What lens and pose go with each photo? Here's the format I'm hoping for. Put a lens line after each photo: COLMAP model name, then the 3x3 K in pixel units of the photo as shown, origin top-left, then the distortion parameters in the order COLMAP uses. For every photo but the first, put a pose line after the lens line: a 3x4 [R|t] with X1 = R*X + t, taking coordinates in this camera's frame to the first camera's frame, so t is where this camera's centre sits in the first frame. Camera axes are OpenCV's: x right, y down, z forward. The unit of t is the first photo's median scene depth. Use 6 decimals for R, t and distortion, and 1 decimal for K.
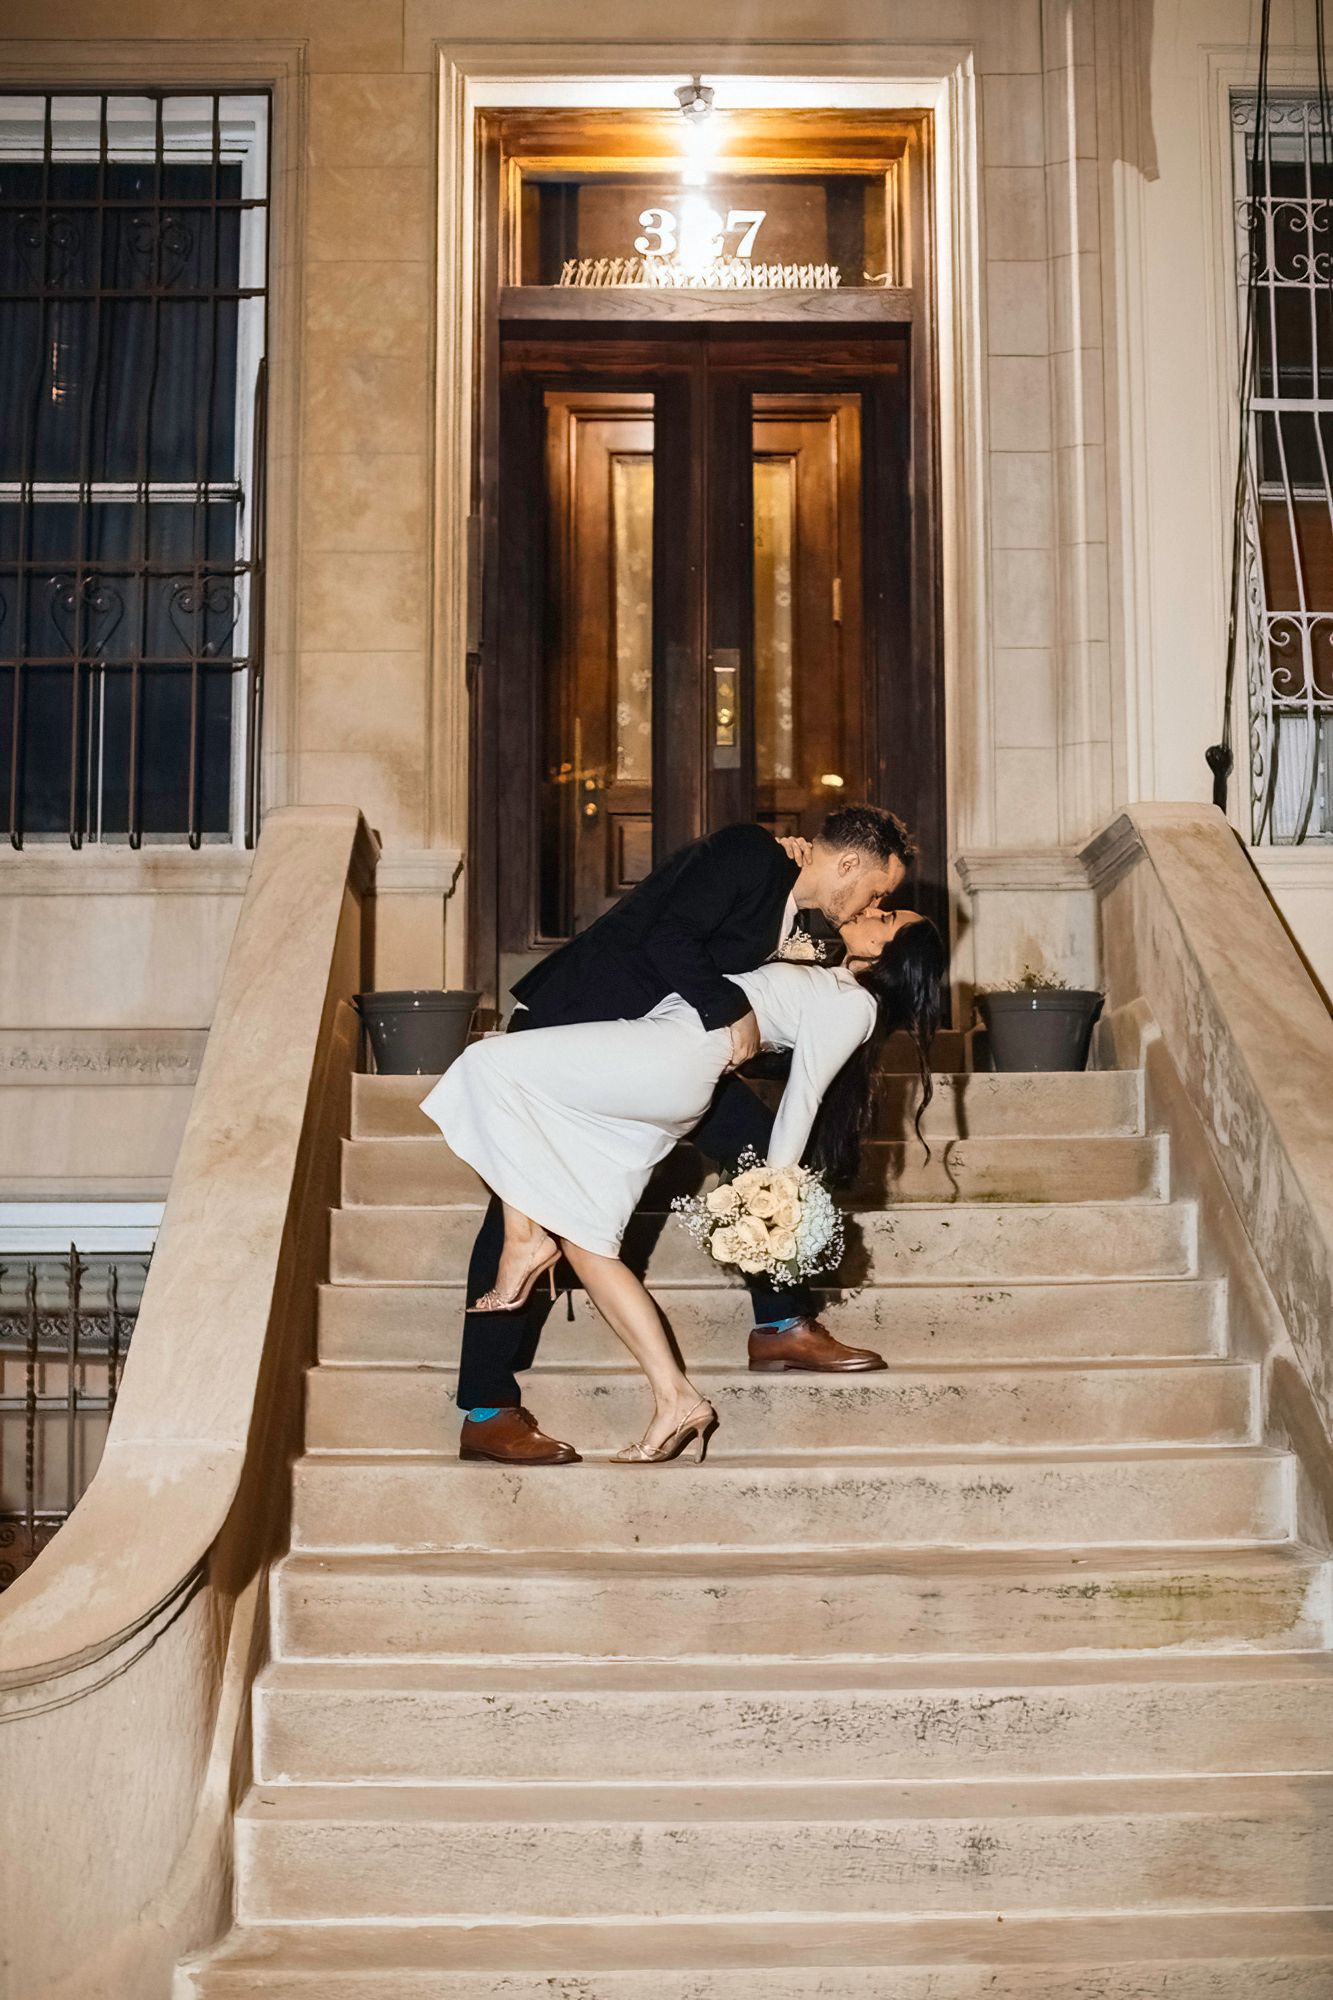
lens RADIAL K [[2907.1, 0, 666.5], [0, 2907.1, 1000.0], [0, 0, 1]] dist [-0.200316, 0.439131]
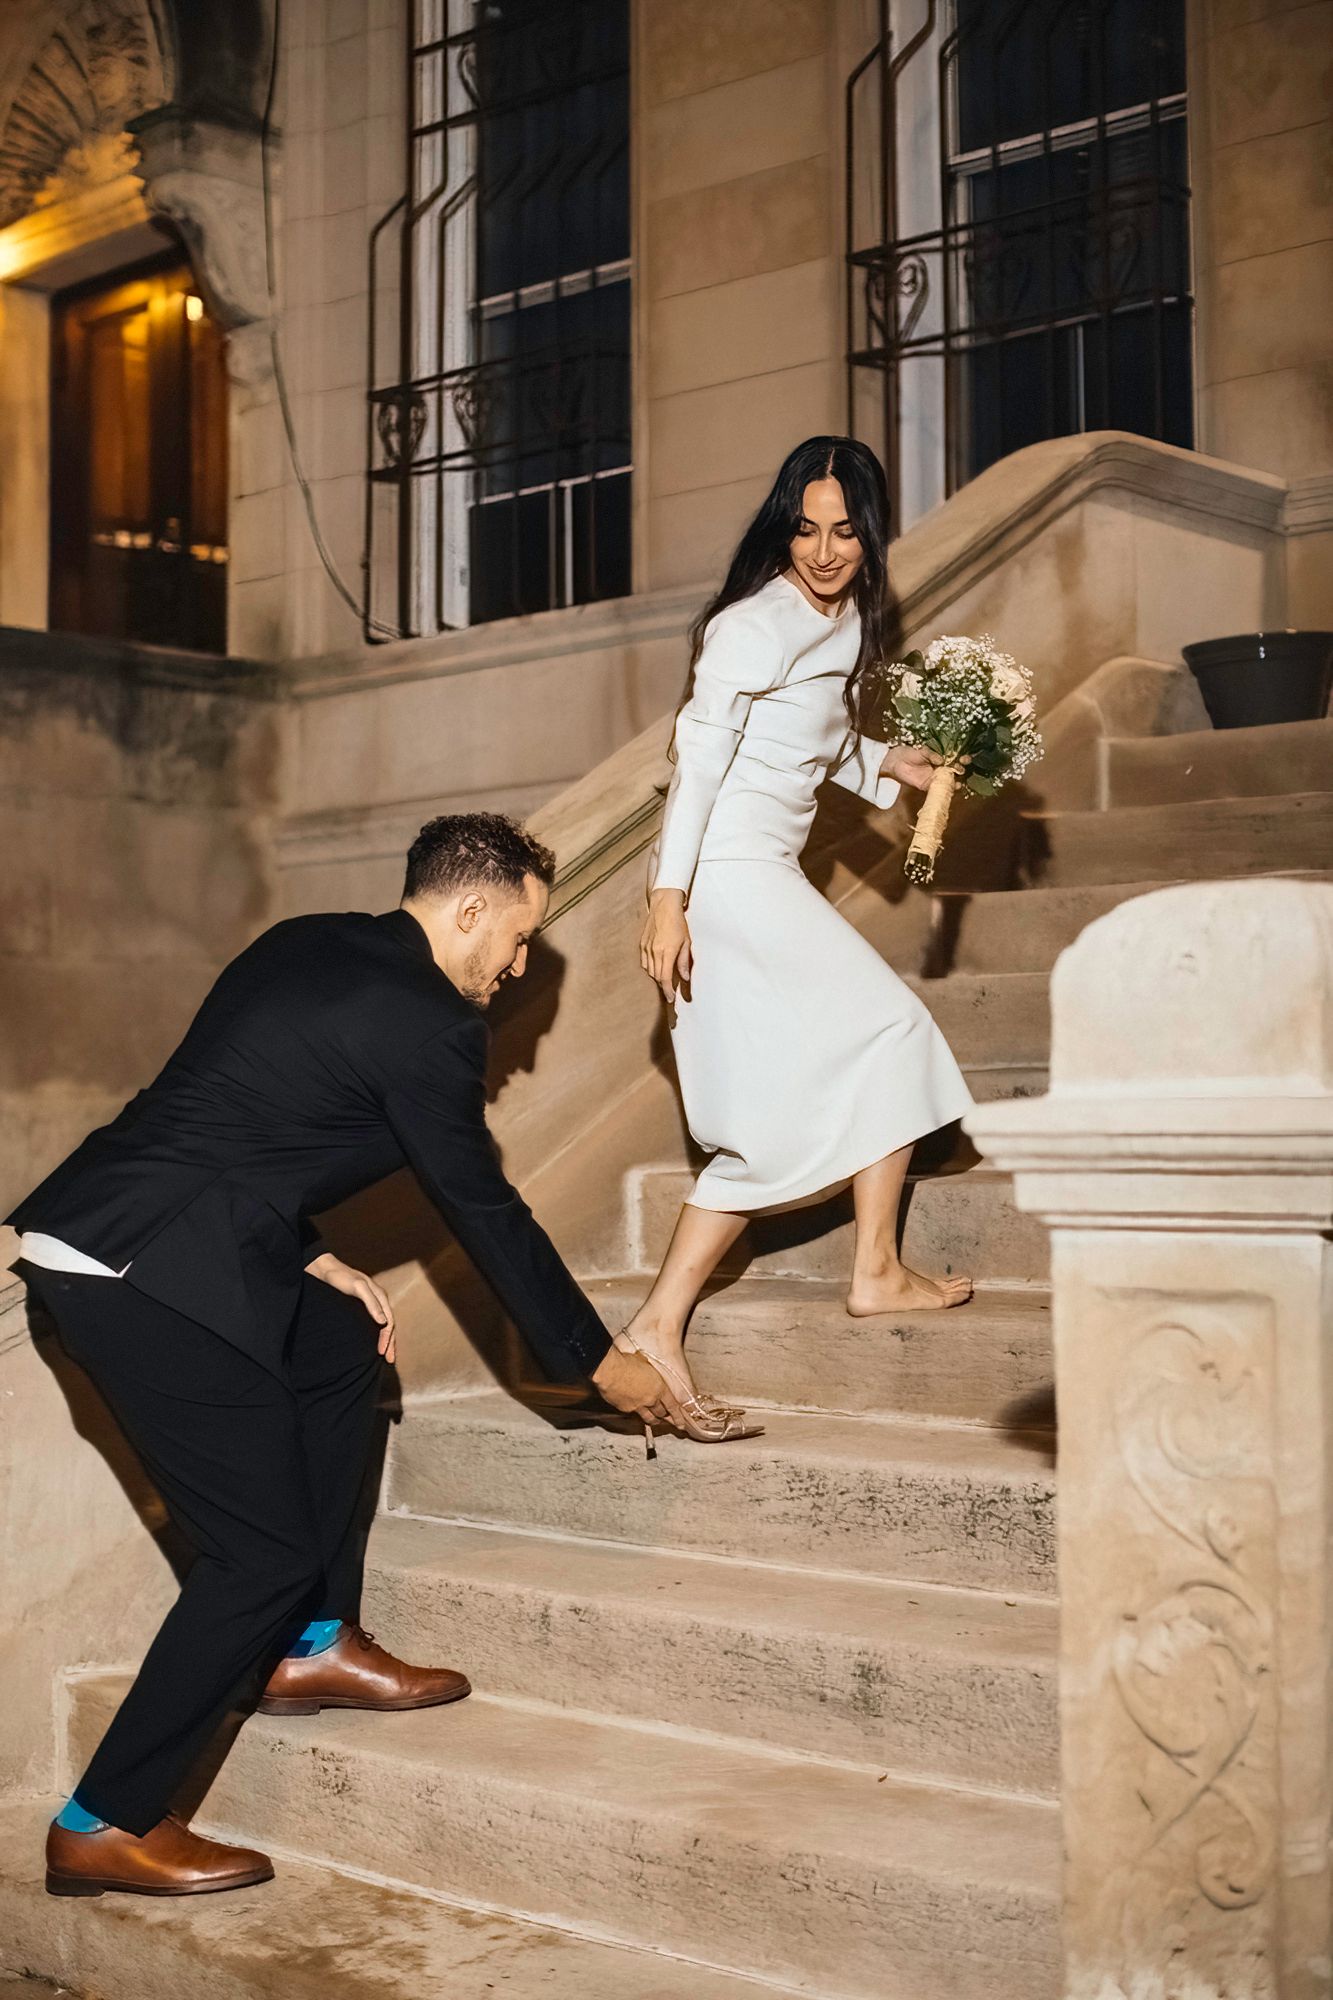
lens RADIAL K [[2907.1, 0, 666.5], [0, 2907.1, 1000.0], [0, 0, 1]] dist [-0.200316, 0.439131]
pose [[0.707057, -0.030705, -0.706490, 0.569487], [0.079975, 0.996119, 0.036747, 0.085085], [0.702620, -0.082484, 0.706768, 0.427631]]
